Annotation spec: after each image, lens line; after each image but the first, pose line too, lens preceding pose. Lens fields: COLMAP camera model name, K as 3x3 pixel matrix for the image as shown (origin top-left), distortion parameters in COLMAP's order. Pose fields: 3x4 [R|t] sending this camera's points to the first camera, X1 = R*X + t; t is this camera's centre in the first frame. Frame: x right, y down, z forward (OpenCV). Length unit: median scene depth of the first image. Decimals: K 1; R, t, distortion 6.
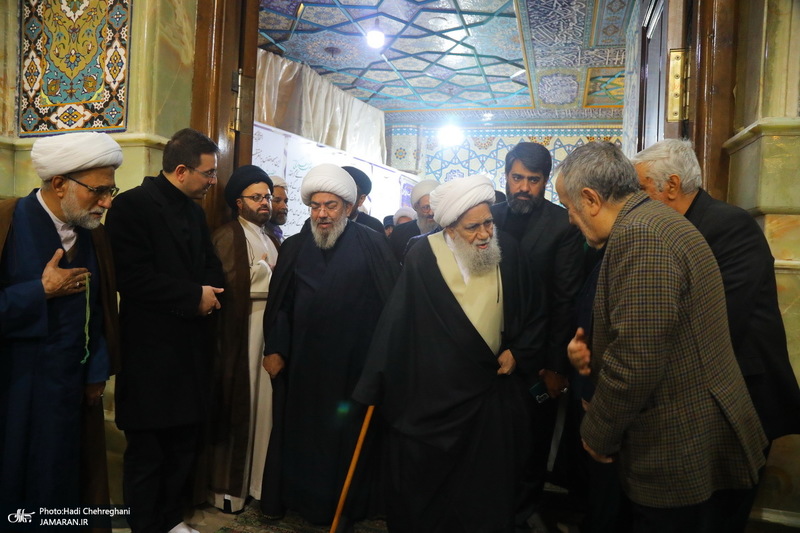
lens RADIAL K [[558.9, 0, 398.2], [0, 558.9, 271.5], [0, 0, 1]] dist [-0.112409, 0.061987]
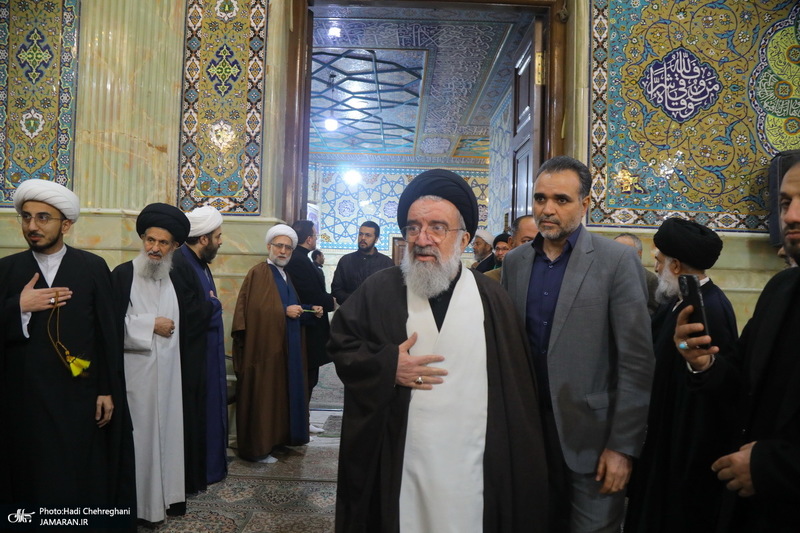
lens RADIAL K [[558.9, 0, 395.6], [0, 558.9, 264.3], [0, 0, 1]] dist [-0.112409, 0.061987]
pose [[0.962149, -0.013151, 0.272206, -0.535935], [0.021004, 0.999442, -0.025959, -0.040403], [-0.271713, 0.030694, 0.961889, -0.807782]]
